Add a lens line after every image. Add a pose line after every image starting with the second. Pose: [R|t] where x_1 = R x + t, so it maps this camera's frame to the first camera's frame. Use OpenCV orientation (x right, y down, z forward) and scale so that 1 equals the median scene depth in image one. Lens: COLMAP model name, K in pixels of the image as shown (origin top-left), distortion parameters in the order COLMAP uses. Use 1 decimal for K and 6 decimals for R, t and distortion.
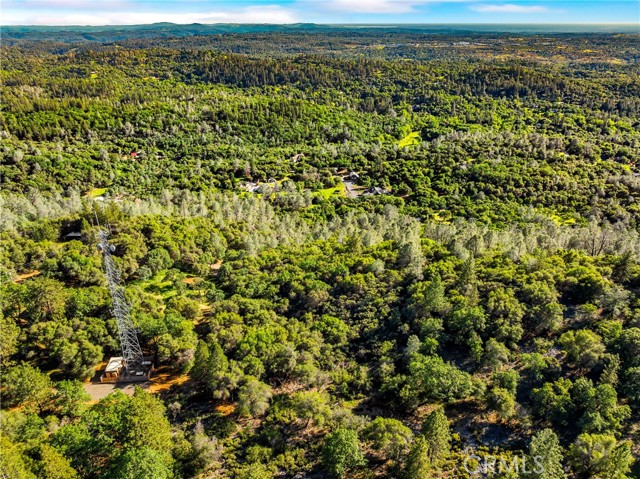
lens RADIAL K [[448.9, 0, 320.2], [0, 448.9, 238.7], [0, 0, 1]] dist [-0.030830, 0.018606]
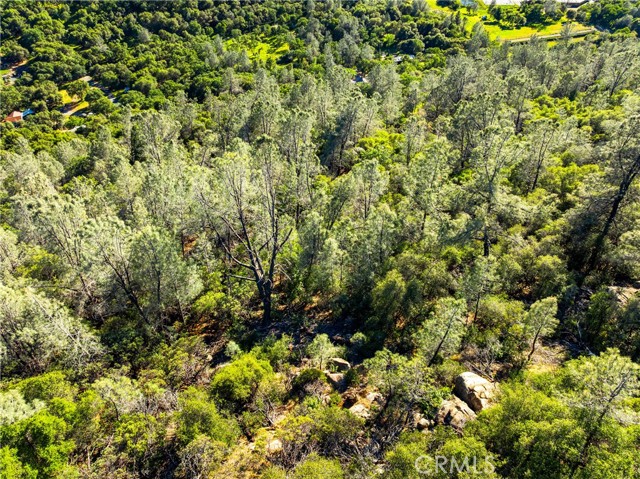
lens RADIAL K [[448.9, 0, 320.1], [0, 448.9, 240.3], [0, 0, 1]] dist [-0.030830, 0.018606]
pose [[0.839500, -0.388128, 0.380258, 0.226390], [0.240332, 0.892886, 0.380783, -0.023117], [-0.487319, -0.228279, 0.842857, 0.327438]]
